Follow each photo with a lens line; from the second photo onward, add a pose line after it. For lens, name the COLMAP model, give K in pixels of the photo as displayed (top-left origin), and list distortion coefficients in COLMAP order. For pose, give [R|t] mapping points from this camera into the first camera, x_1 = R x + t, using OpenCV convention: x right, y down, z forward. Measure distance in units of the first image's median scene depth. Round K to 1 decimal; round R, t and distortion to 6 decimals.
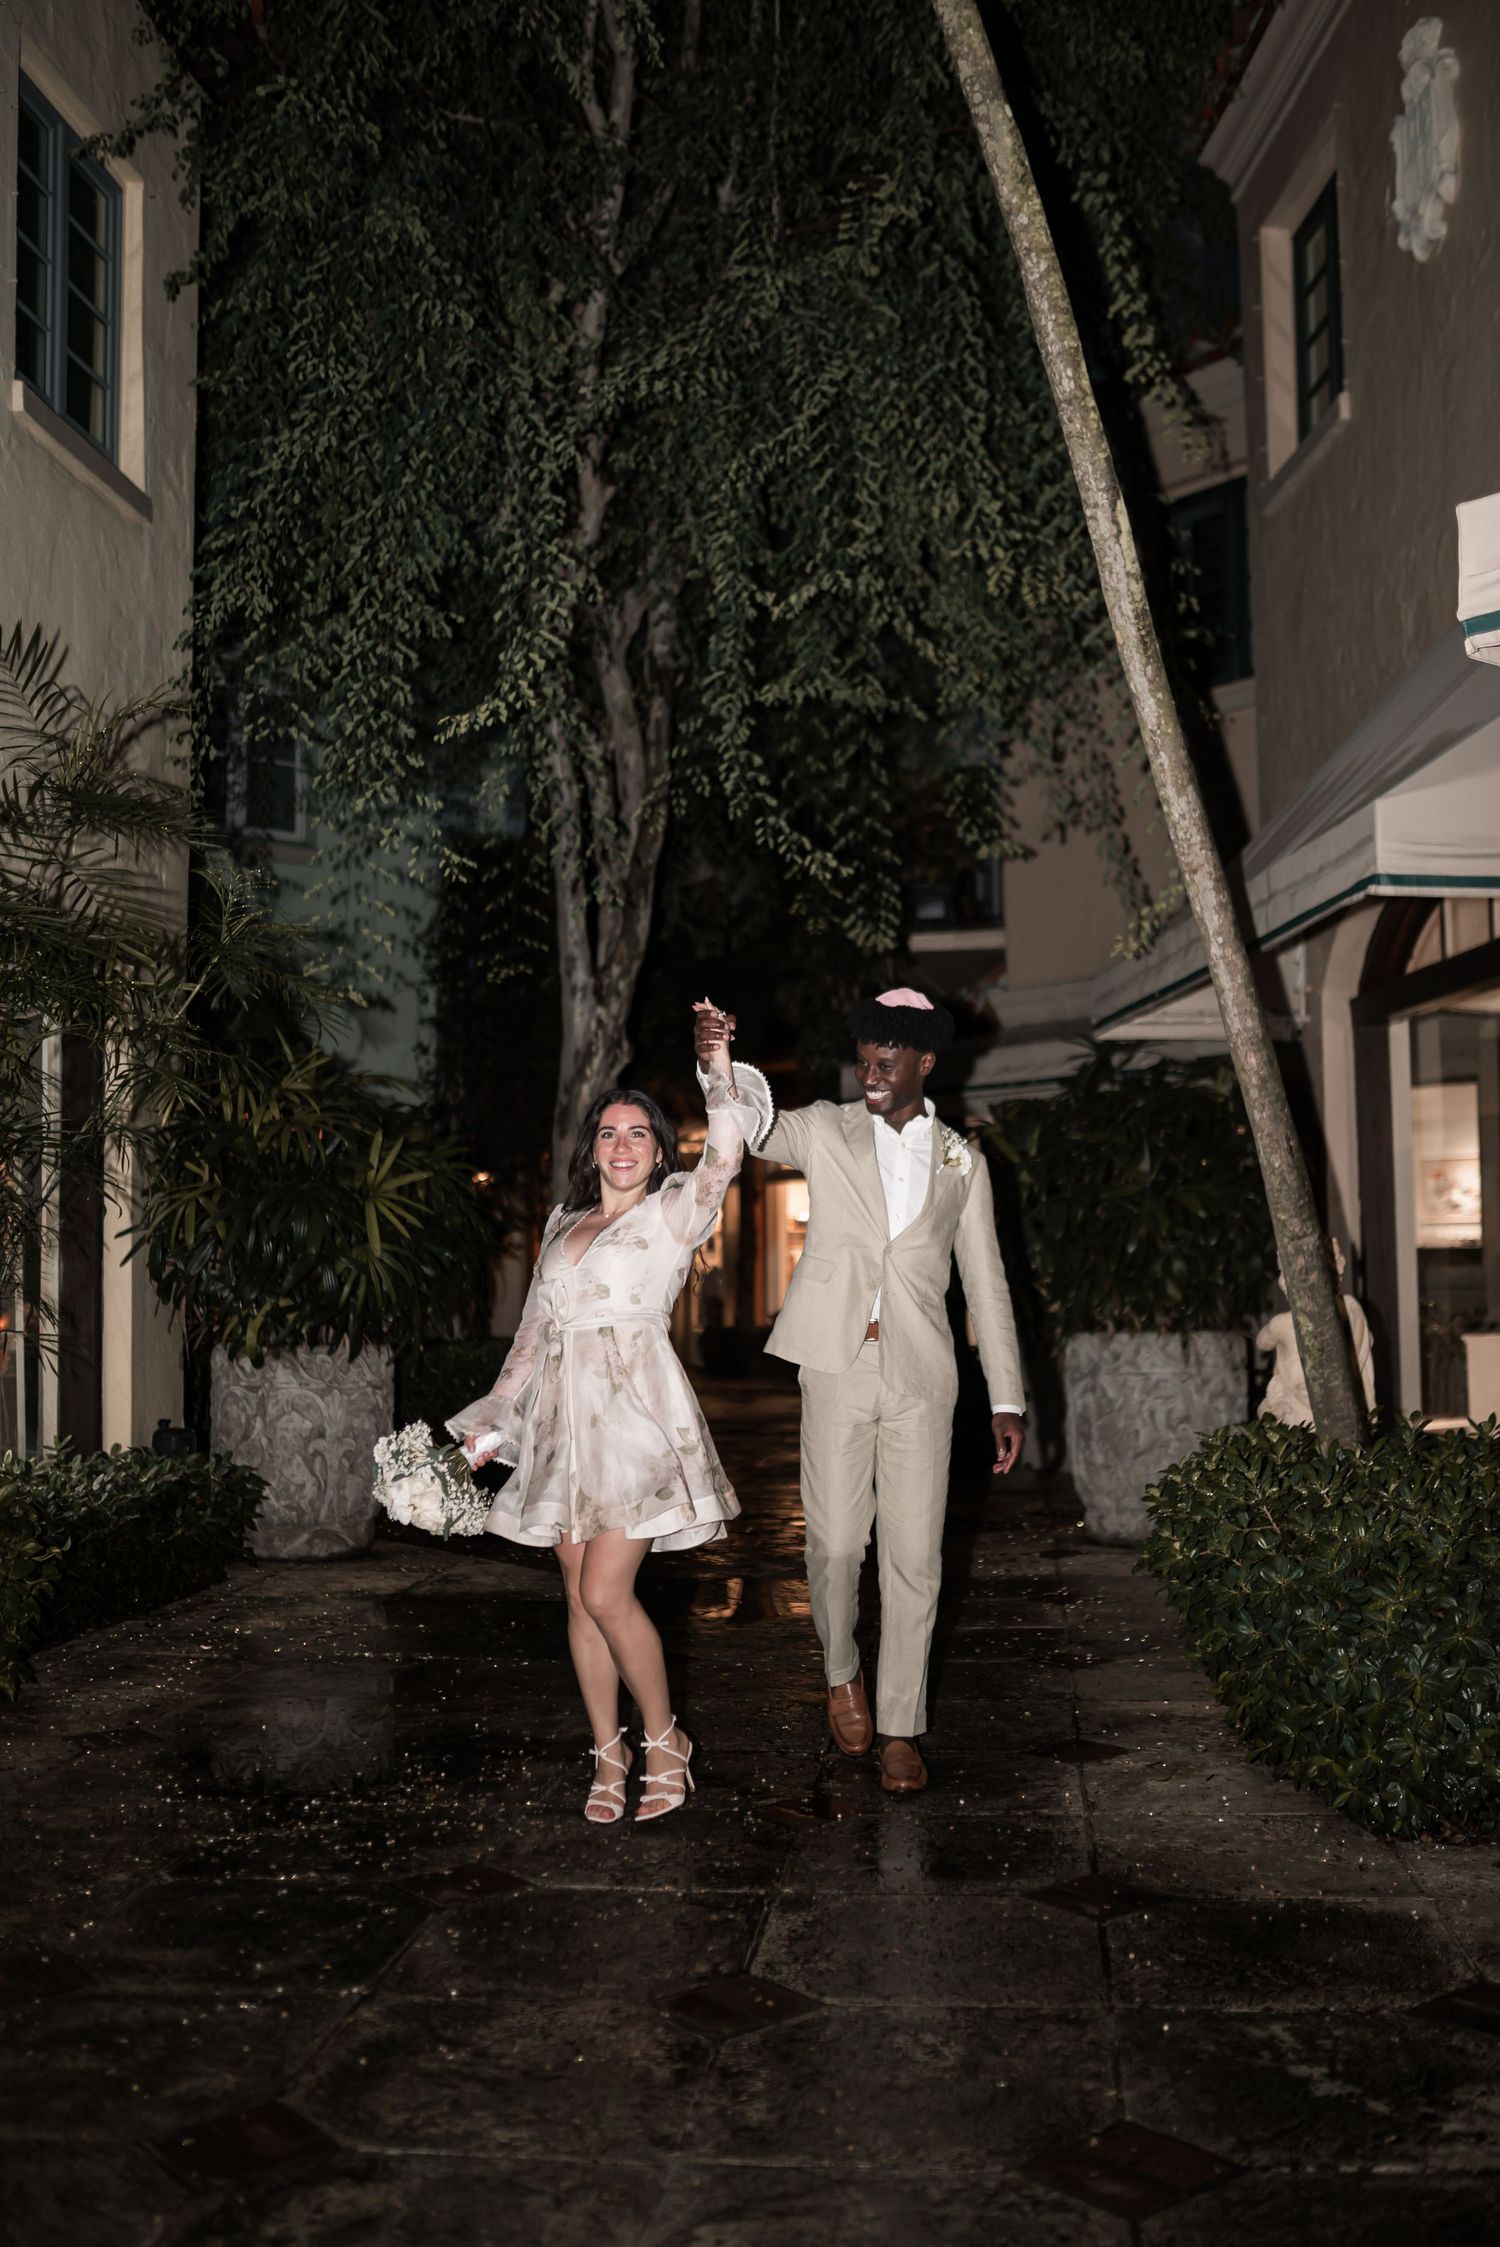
lens RADIAL K [[2390.0, 0, 751.5], [0, 2390.0, 1222.9], [0, 0, 1]] dist [-0.062395, 0.088507]
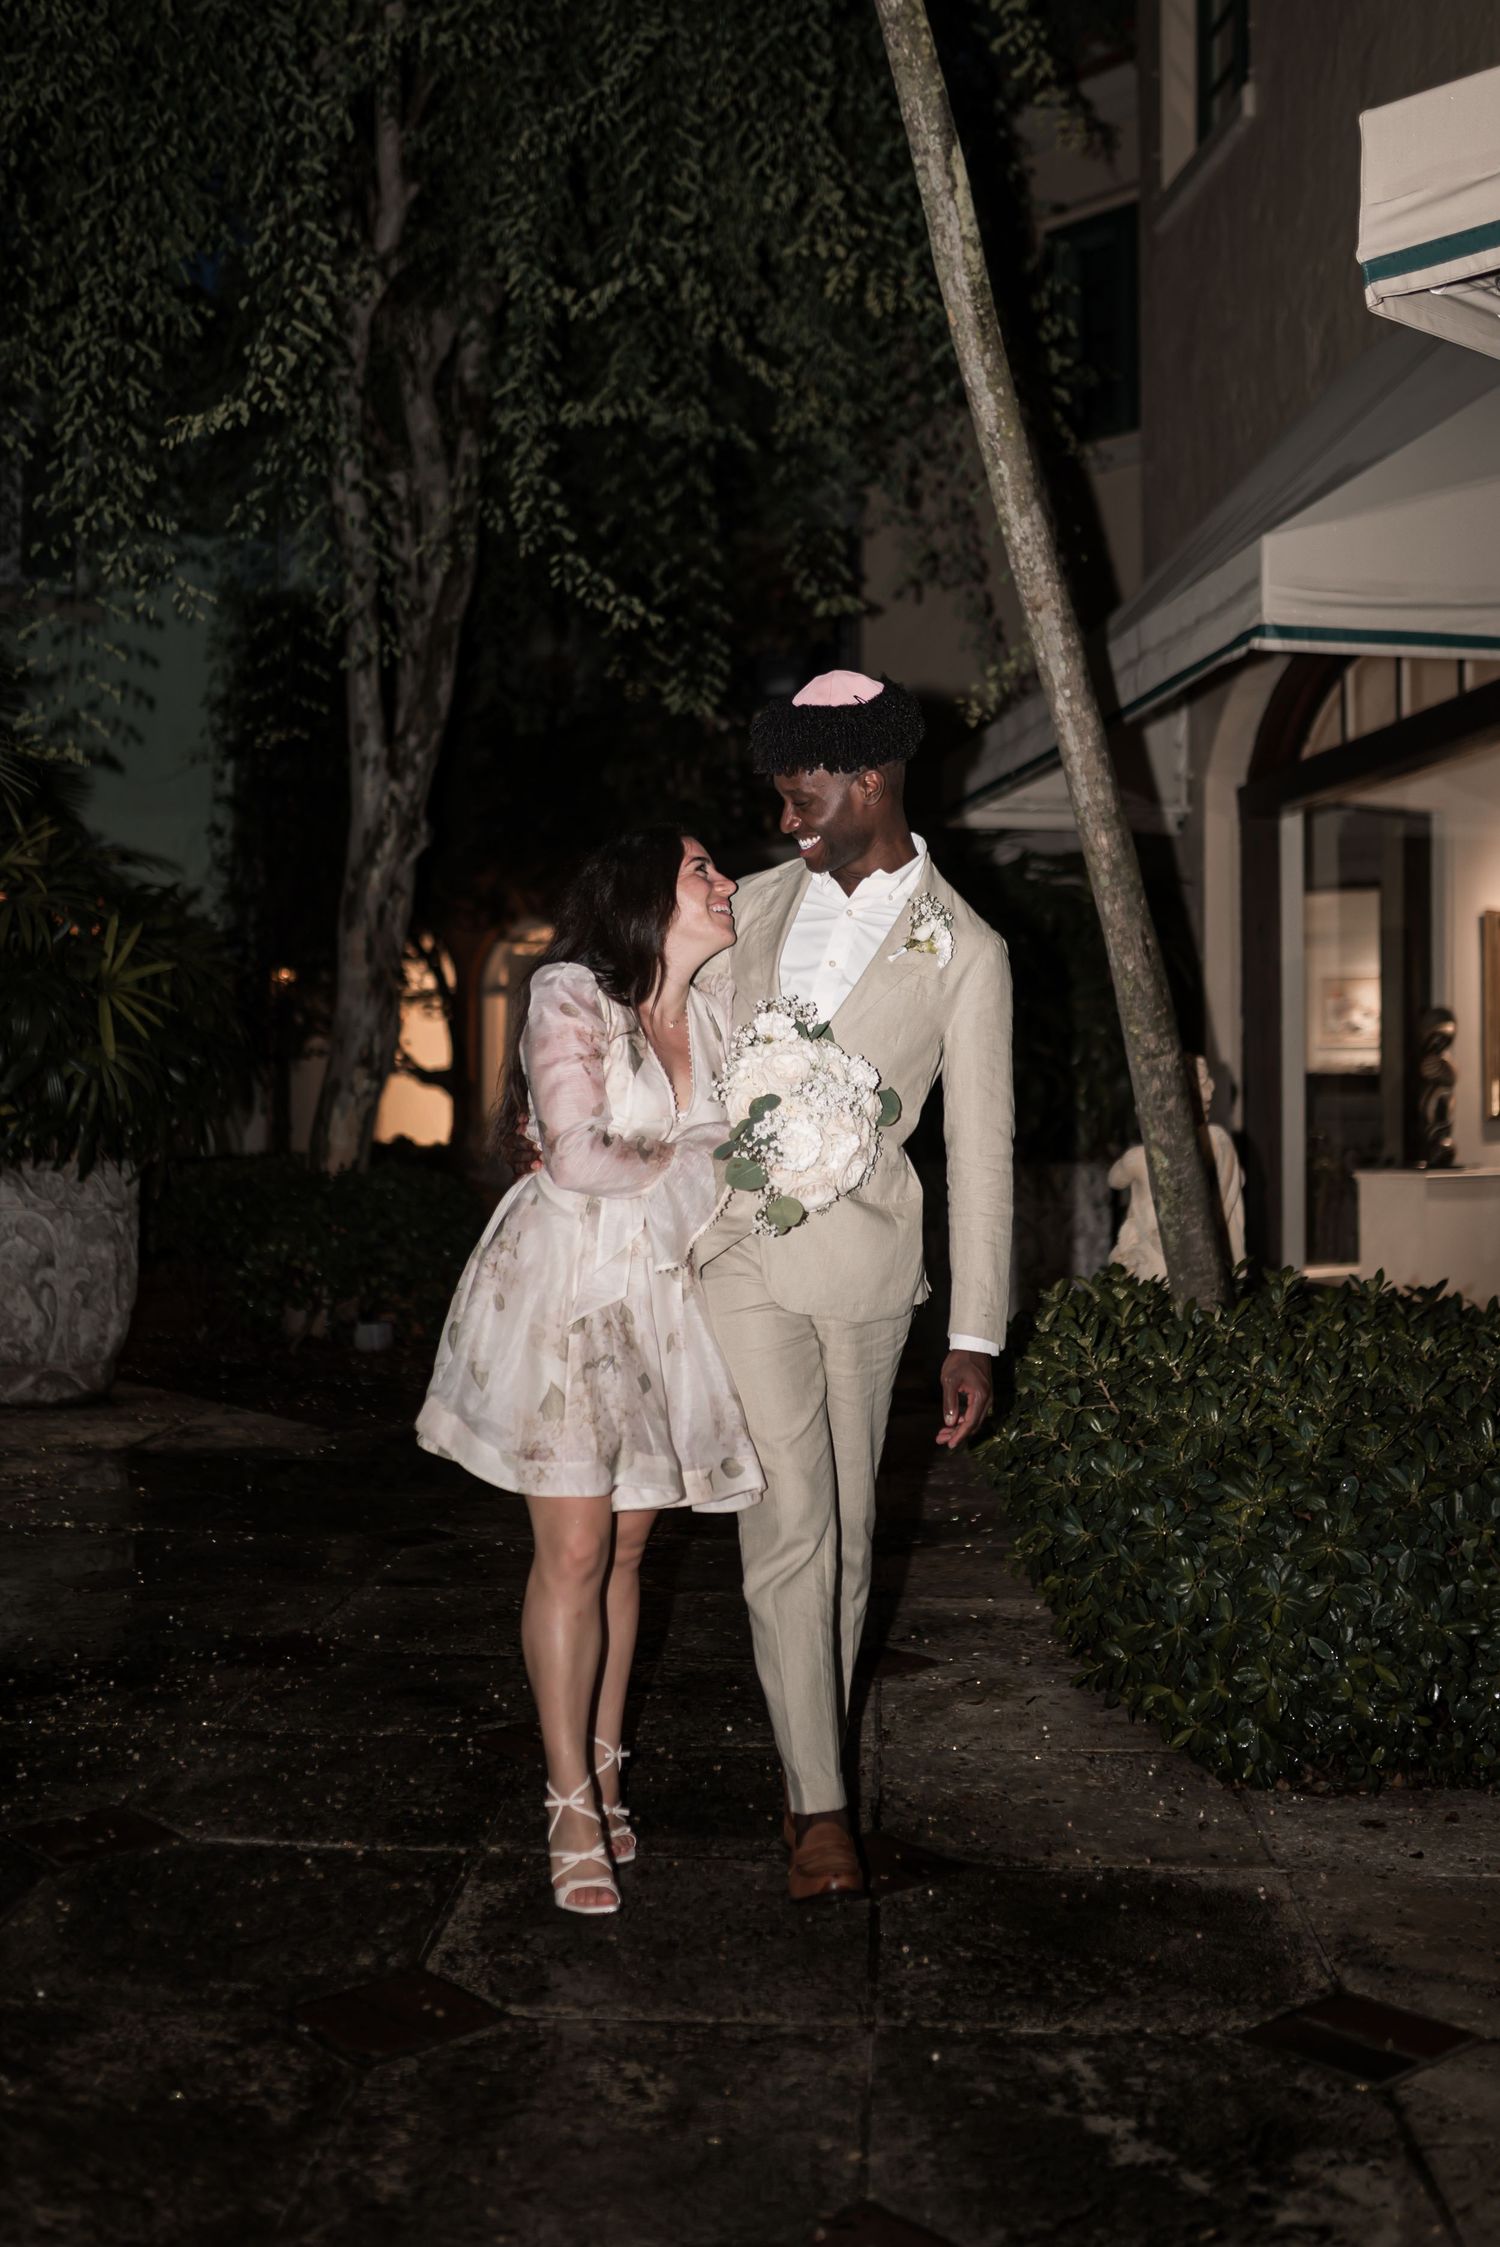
lens RADIAL K [[2224.5, 0, 803.9], [0, 2224.5, 1124.9], [0, 0, 1]] dist [-0.055429, 0.067476]
pose [[0.999158, 0.018424, 0.036646, 0.067696], [-0.019764, 0.999136, 0.036550, 0.003673], [-0.035941, -0.037243, 0.998660, 0.194857]]
